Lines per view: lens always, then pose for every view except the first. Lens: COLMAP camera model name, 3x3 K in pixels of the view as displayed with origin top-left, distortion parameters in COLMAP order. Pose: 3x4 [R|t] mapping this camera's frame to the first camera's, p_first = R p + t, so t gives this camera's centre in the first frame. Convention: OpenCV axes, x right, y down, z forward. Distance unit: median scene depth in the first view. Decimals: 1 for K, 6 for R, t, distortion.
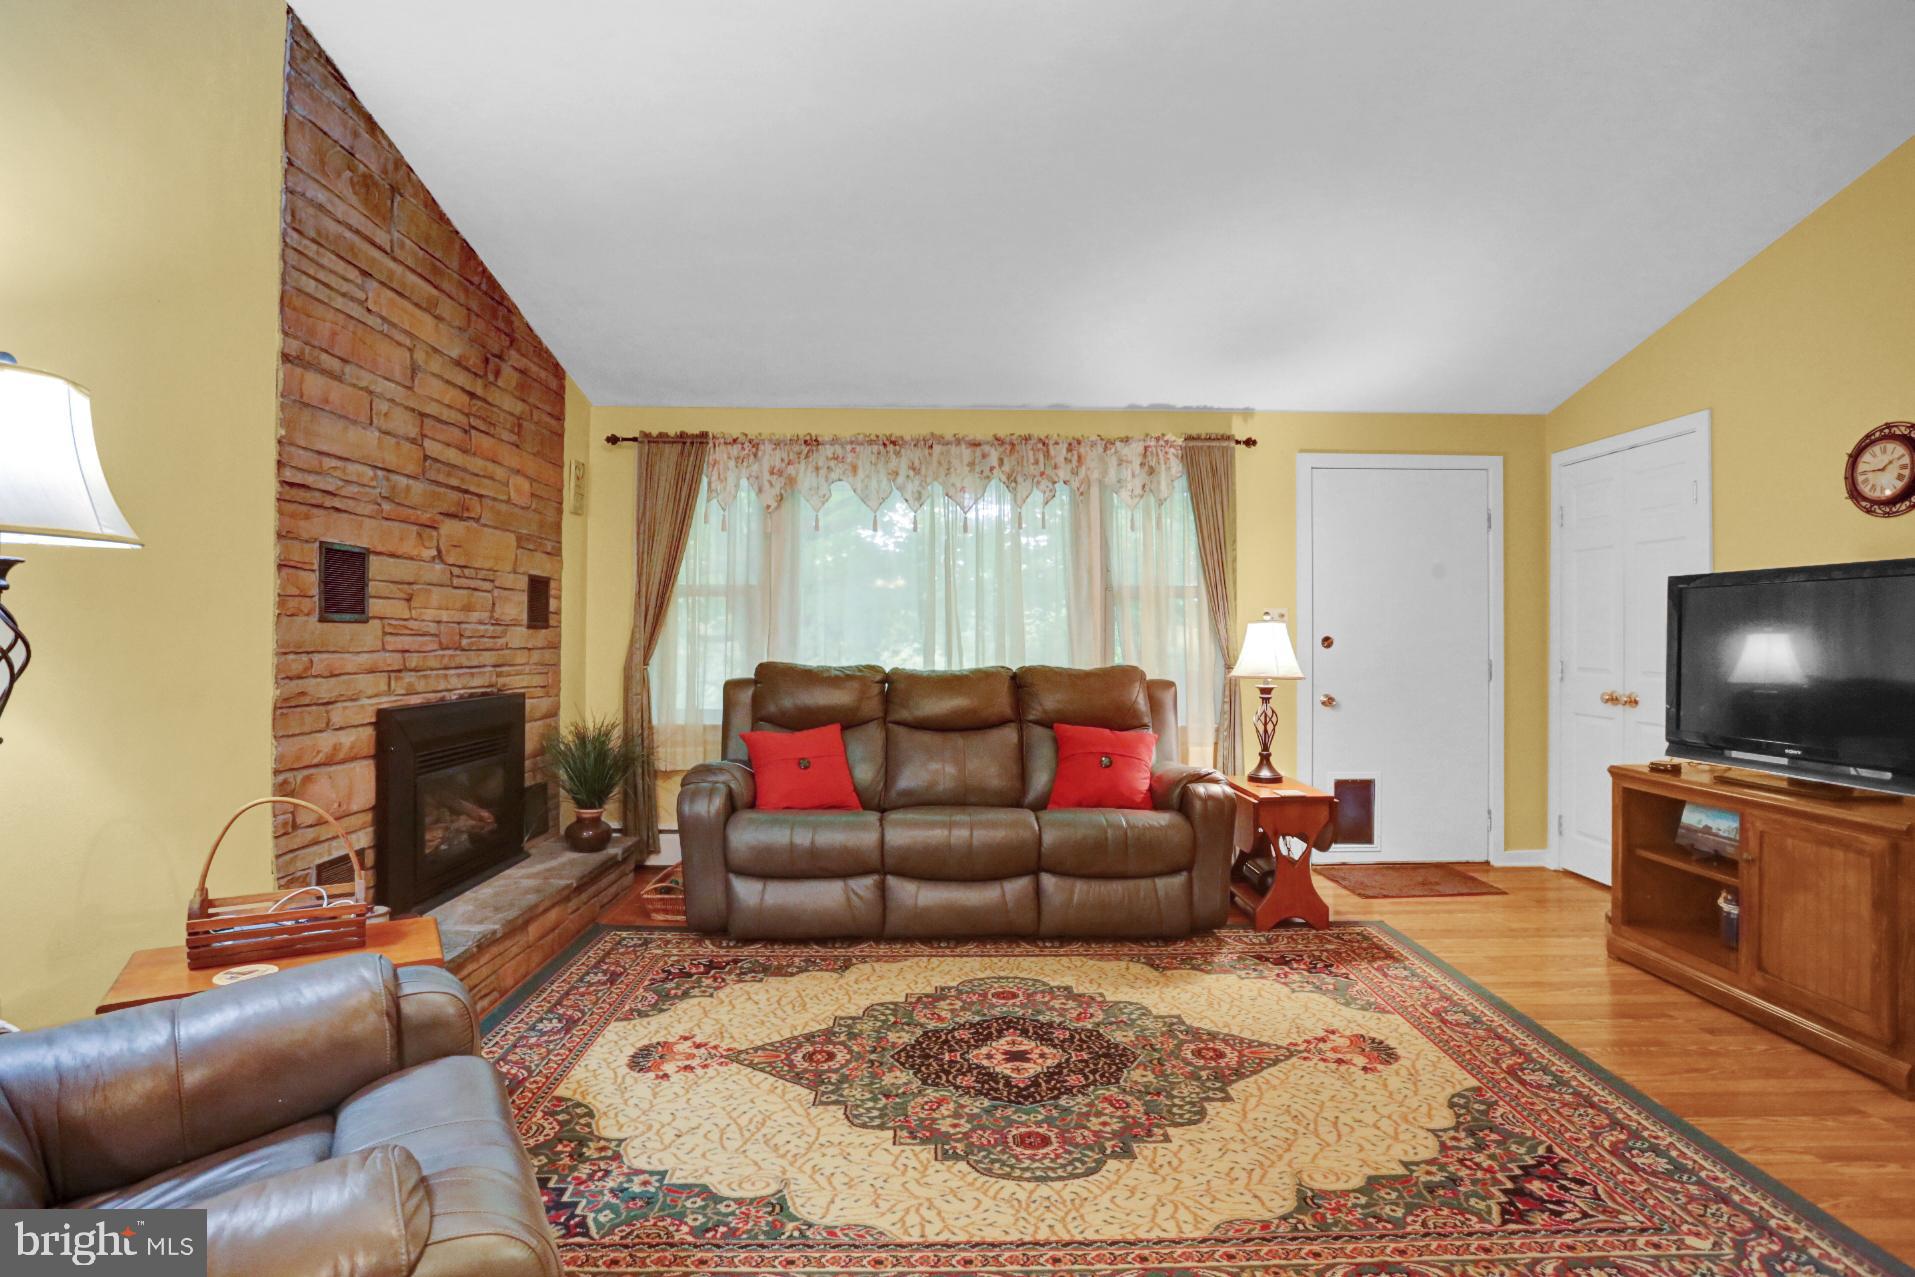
lens RADIAL K [[950.6, 0, 960.5], [0, 950.6, 622.4], [0, 0, 1]] dist [-0.080856, 0.039640]
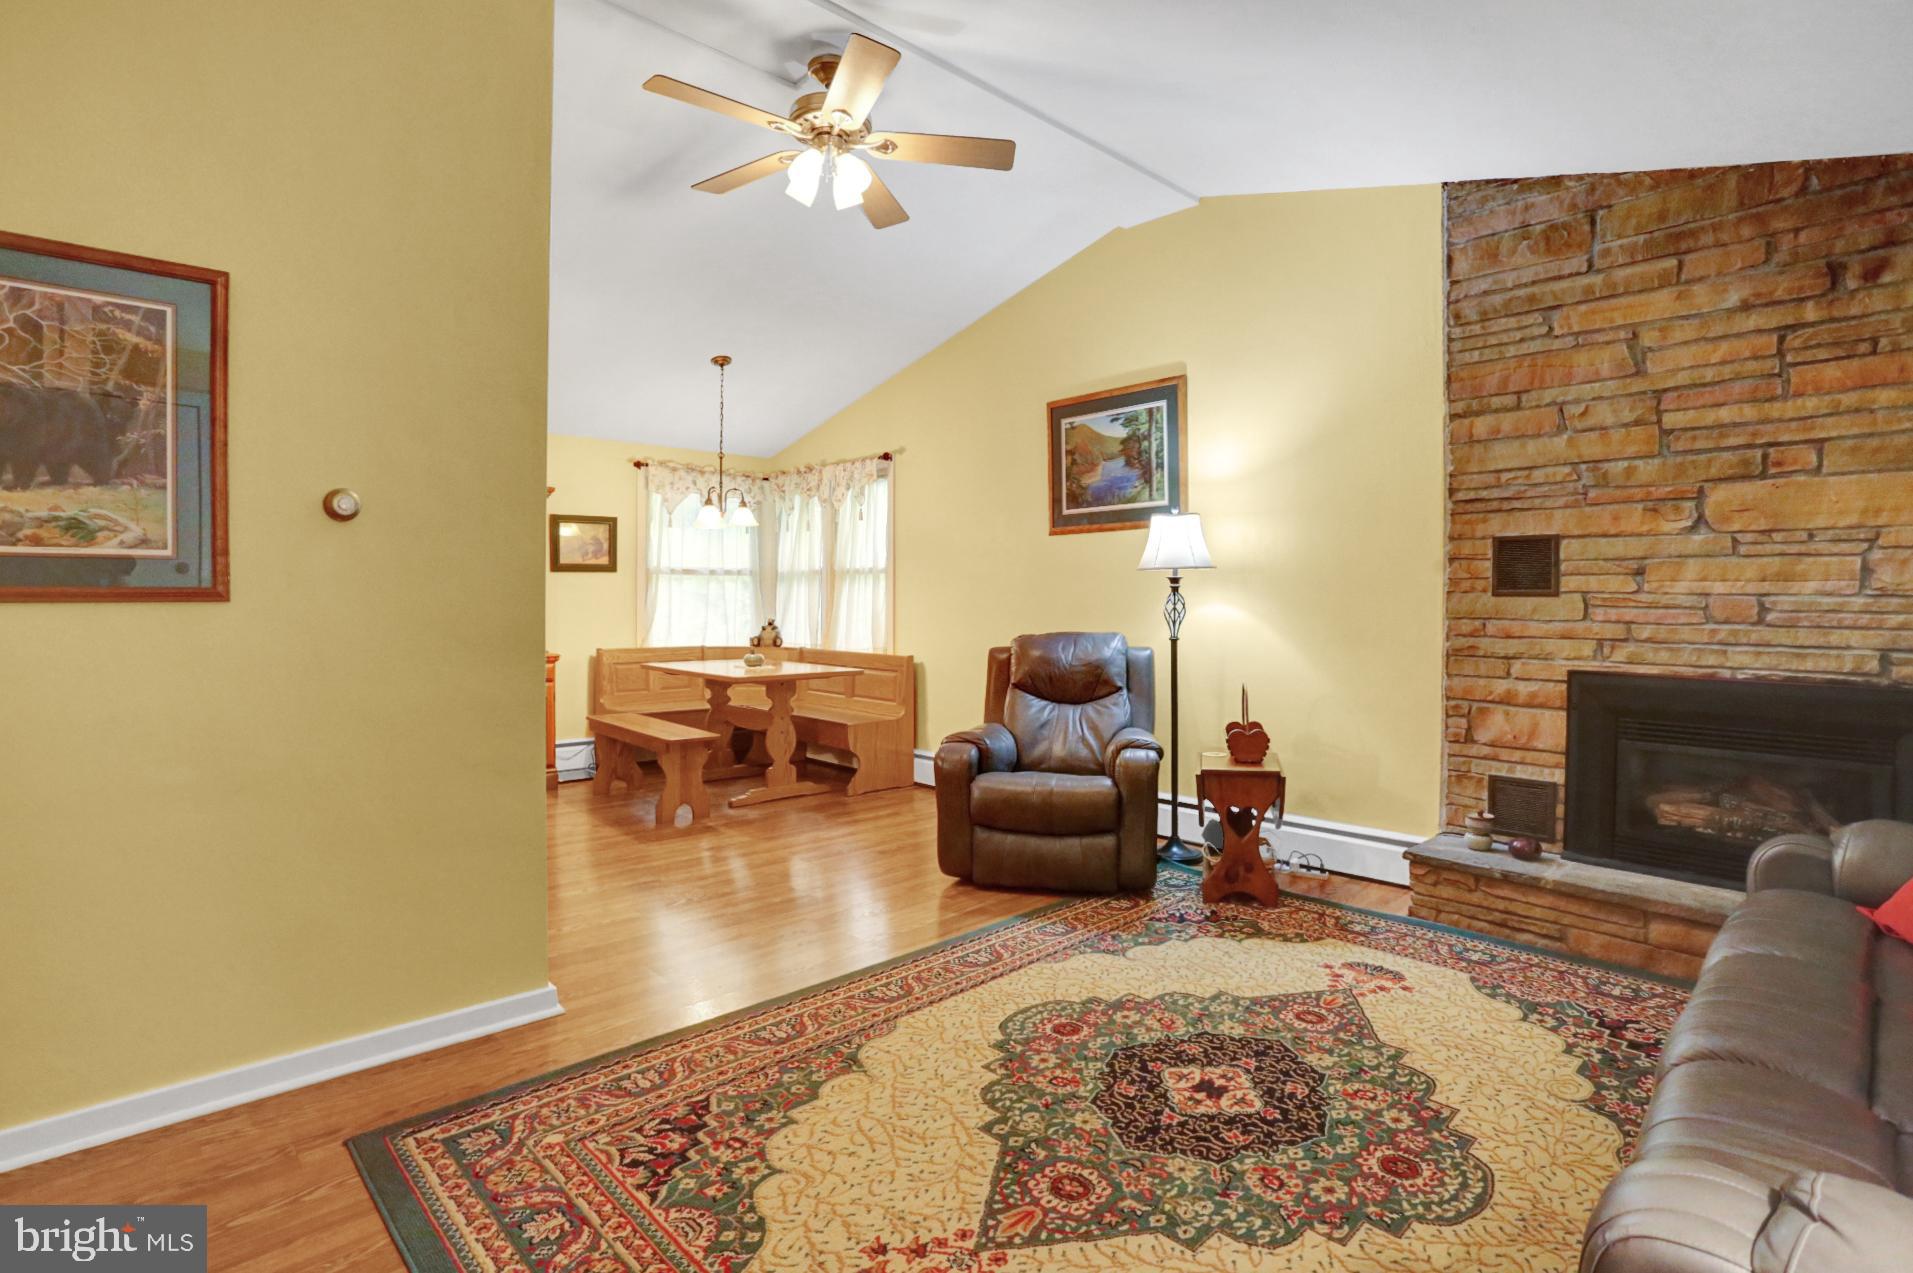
lens RADIAL K [[945.4, 0, 934.4], [0, 945.4, 606.5], [0, 0, 1]] dist [-0.073470, 0.030394]
pose [[-0.747867, 0.001064, -0.663848, 0.812143], [0.002822, 0.999995, -0.001576, 0.013796], [0.663843, -0.003052, -0.747866, 1.452927]]
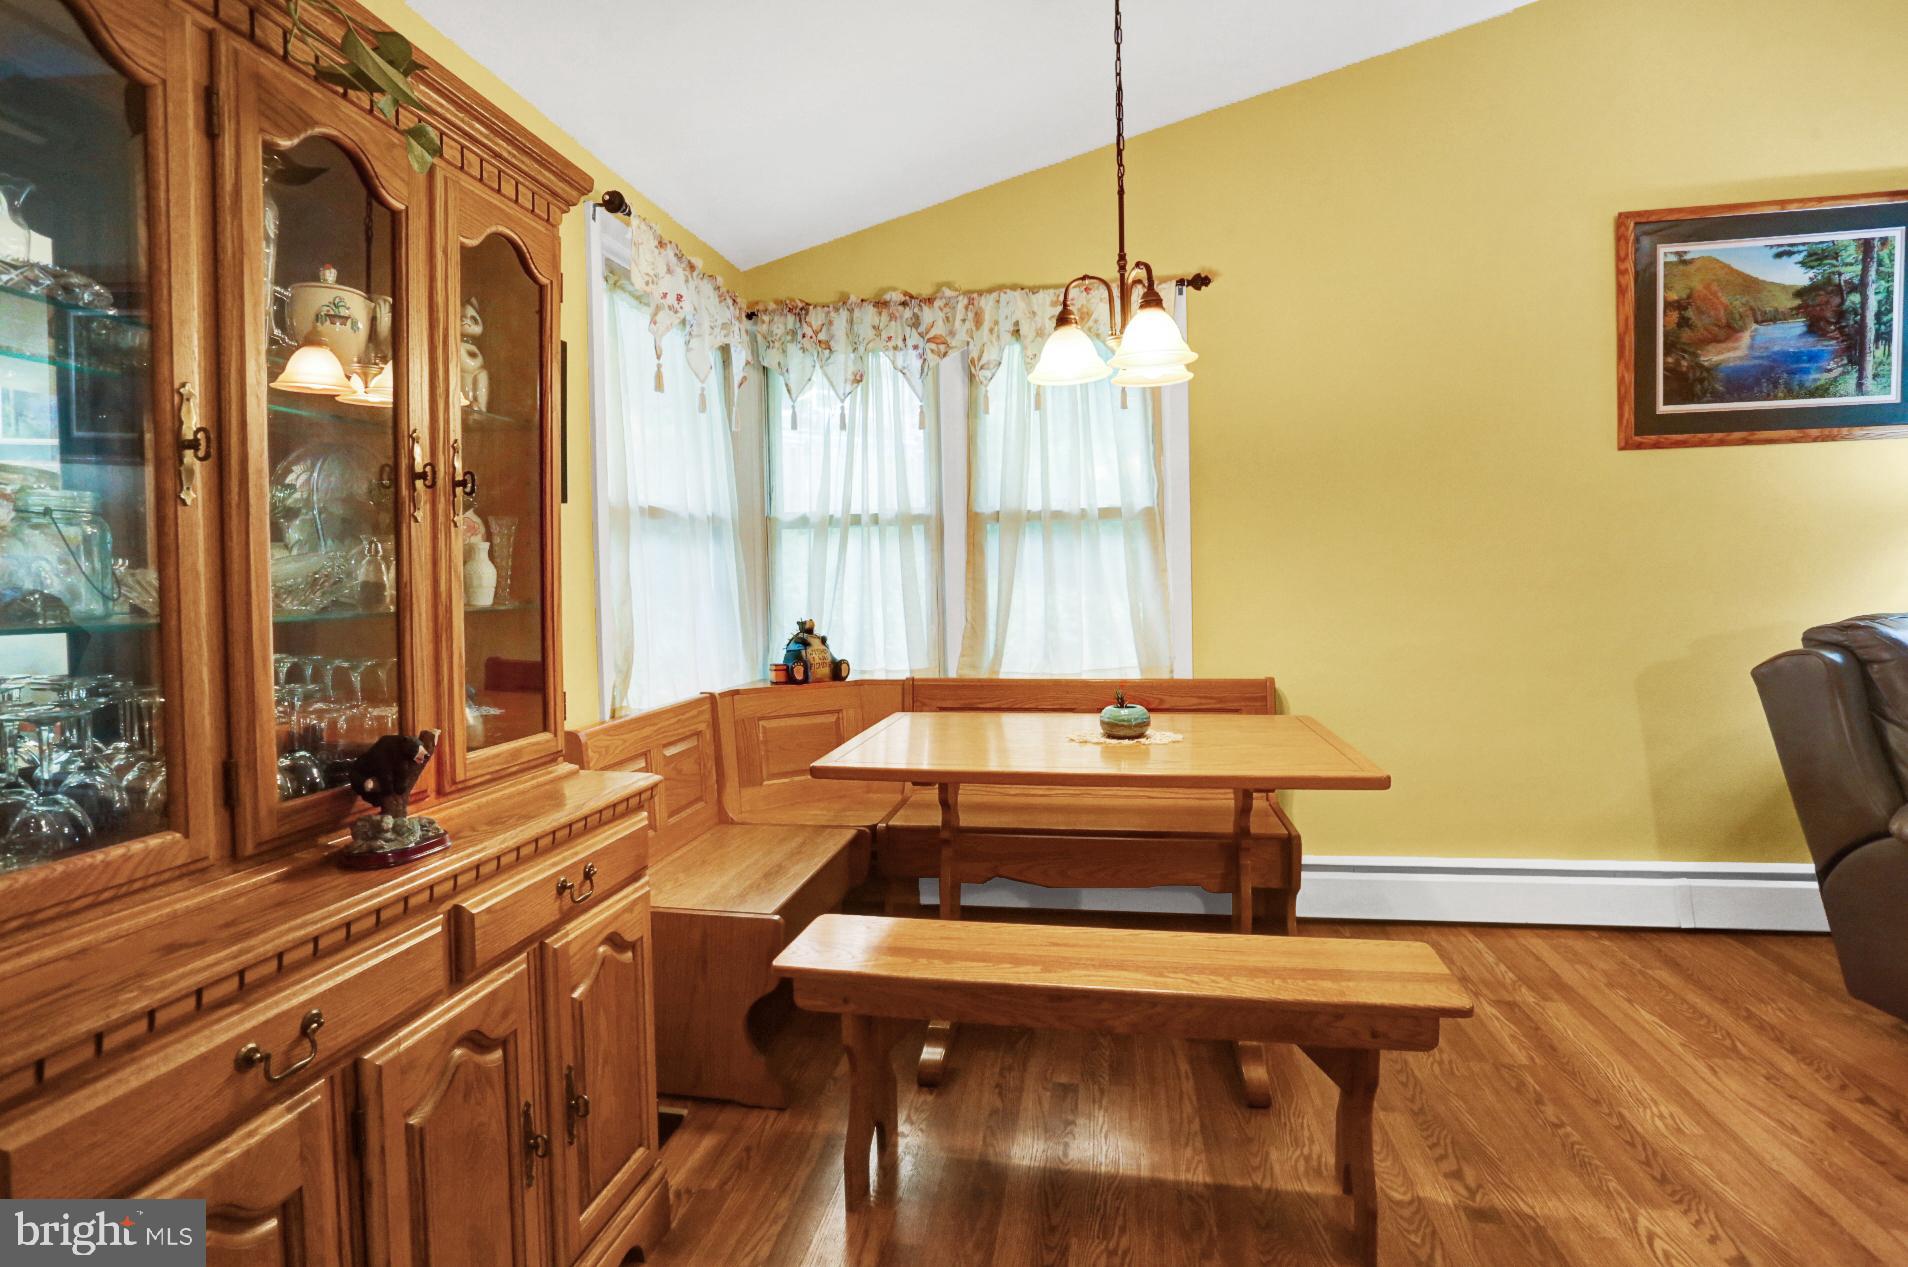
lens RADIAL K [[998.0, 0, 940.2], [0, 998.0, 623.9], [0, 0, 1]] dist [-0.063924, 0.027590]
pose [[-0.185289, 0.049864, -0.981418, 0.621867], [0.029910, 0.998535, 0.045087, -0.005252], [0.982229, -0.021001, -0.186509, -0.446866]]
